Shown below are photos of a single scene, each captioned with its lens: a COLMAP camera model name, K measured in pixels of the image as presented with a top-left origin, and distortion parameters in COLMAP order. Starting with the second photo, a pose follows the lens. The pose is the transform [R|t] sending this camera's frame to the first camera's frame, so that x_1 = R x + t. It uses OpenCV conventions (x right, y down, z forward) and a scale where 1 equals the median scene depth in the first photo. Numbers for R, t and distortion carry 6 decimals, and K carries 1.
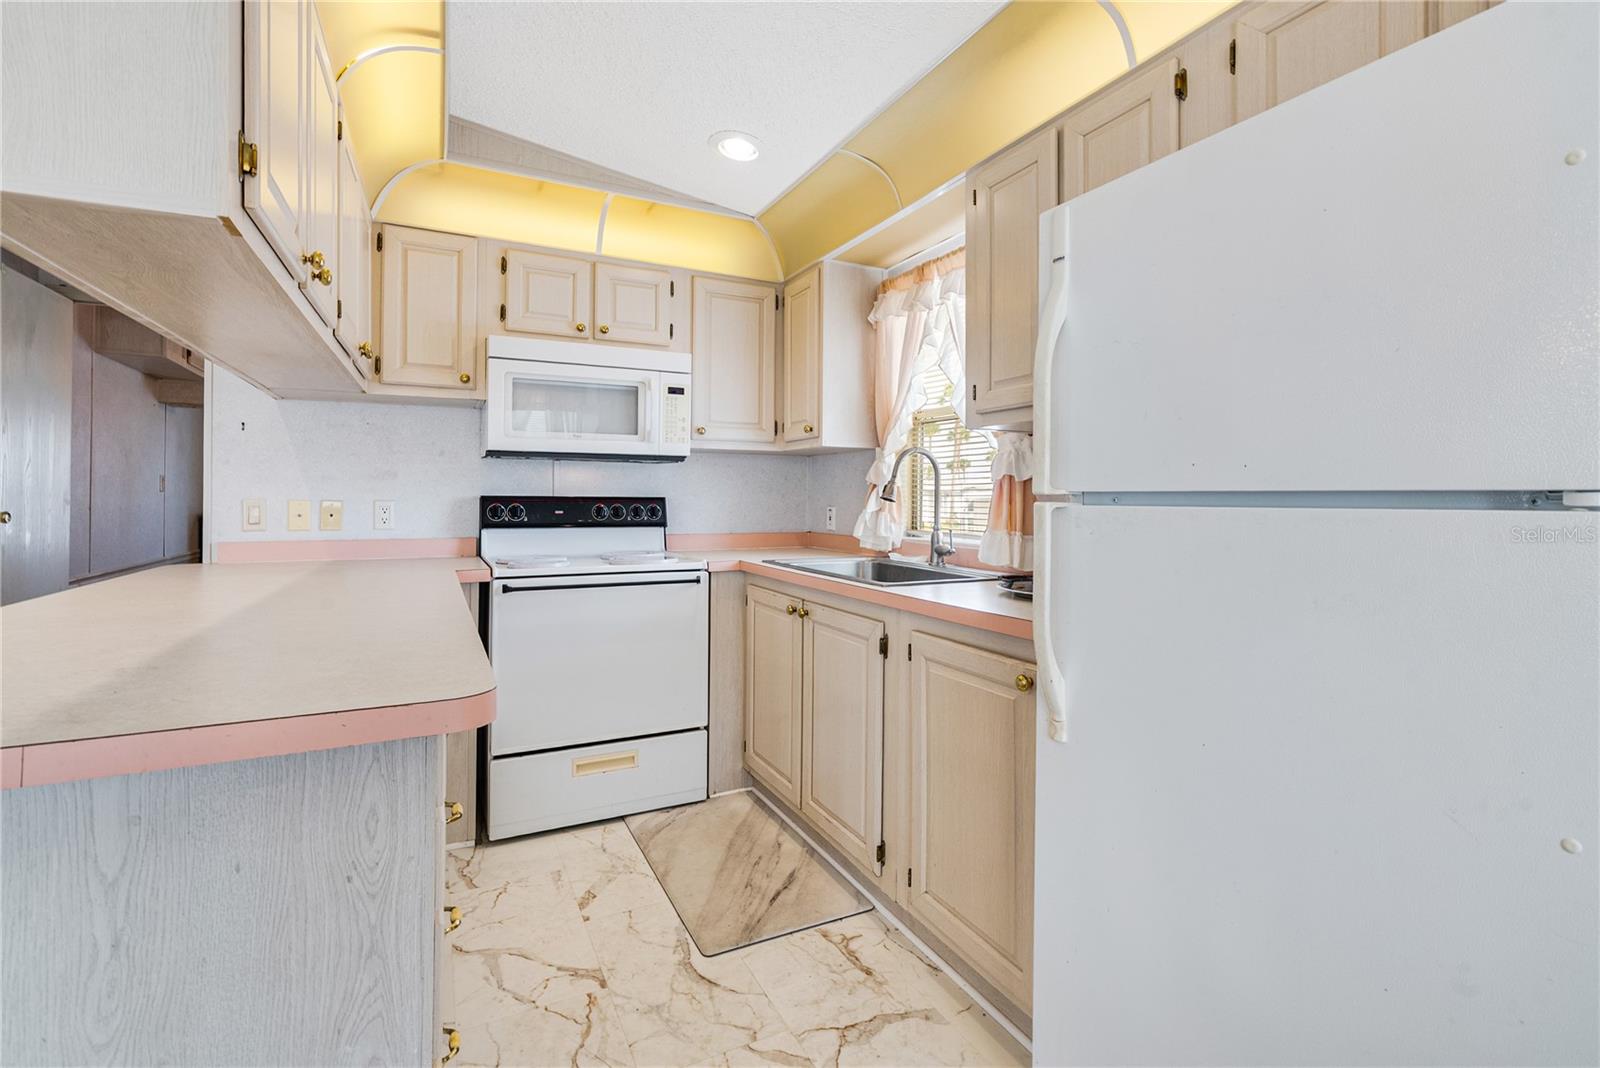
lens RADIAL K [[735.6, 0, 809.1], [0, 735.6, 496.1], [0, 0, 1]] dist [-0.002067, 0.000104]
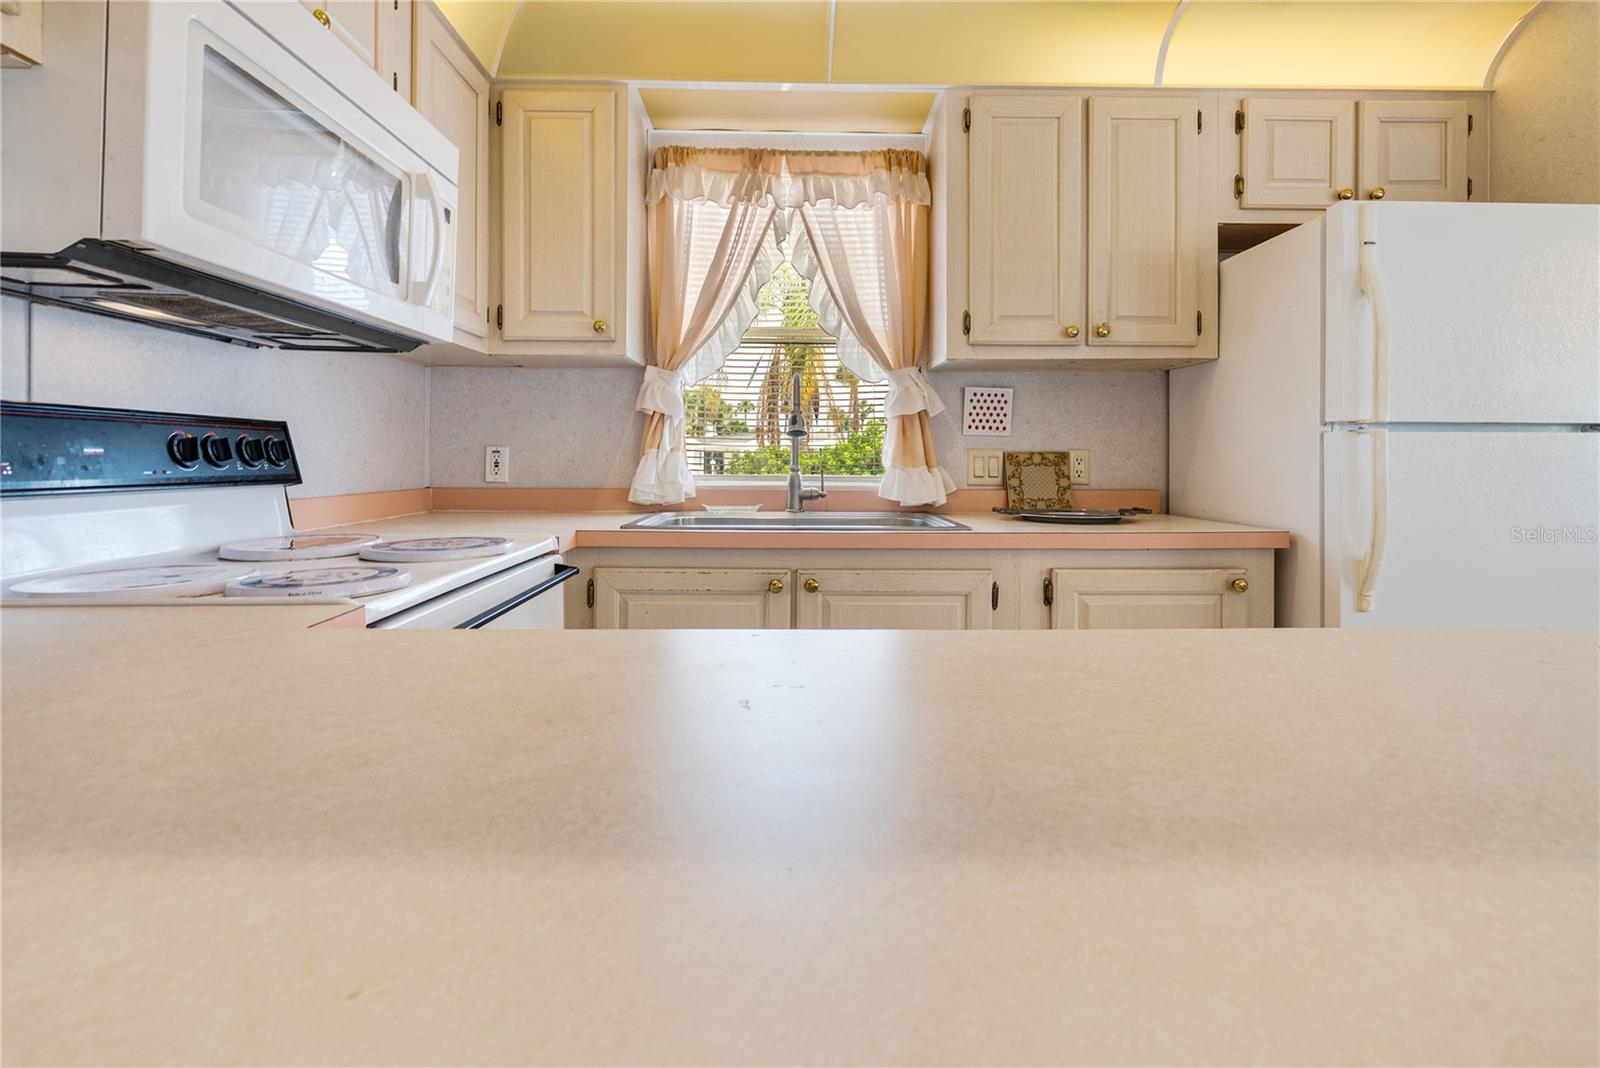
lens RADIAL K [[749.7, 0, 800.4], [0, 749.7, 455.7], [0, 0, 1]] dist [-0.001872, -0.000049]
pose [[0.447461, -0.002105, 0.894301, -0.581388], [-0.002971, 0.999988, 0.003840, 0.024880], [-0.894299, -0.004375, 0.447449, 0.584881]]
